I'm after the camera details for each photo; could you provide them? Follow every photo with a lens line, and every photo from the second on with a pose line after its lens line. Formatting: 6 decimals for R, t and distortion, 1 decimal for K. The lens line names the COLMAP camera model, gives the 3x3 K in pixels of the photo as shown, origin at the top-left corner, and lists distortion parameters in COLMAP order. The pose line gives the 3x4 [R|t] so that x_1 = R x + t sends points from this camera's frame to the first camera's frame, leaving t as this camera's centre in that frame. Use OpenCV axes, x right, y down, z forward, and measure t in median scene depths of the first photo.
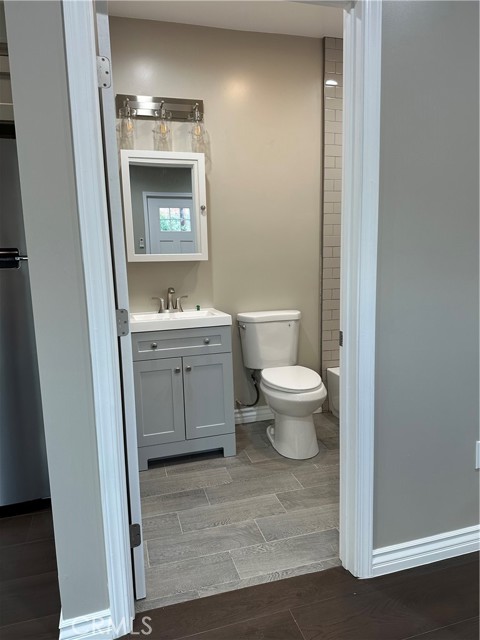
lens RADIAL K [[446.7, 0, 238.7], [0, 446.7, 322.1], [0, 0, 1]] dist [0.037612, -0.041520]
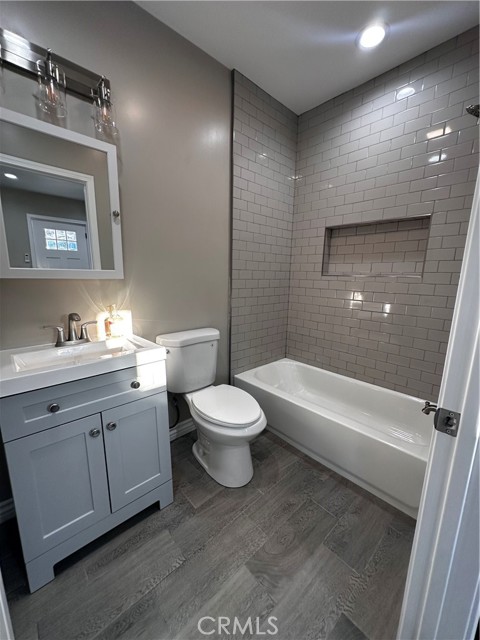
lens RADIAL K [[256.9, 0, 242.6], [0, 256.9, 321.6], [0, 0, 1]] dist [-0.008935, 0.000524]
pose [[0.887995, -0.045778, 0.457569, -0.095901], [0.033239, 0.998820, 0.035422, -0.069673], [-0.458651, -0.016245, 0.888468, 0.476926]]
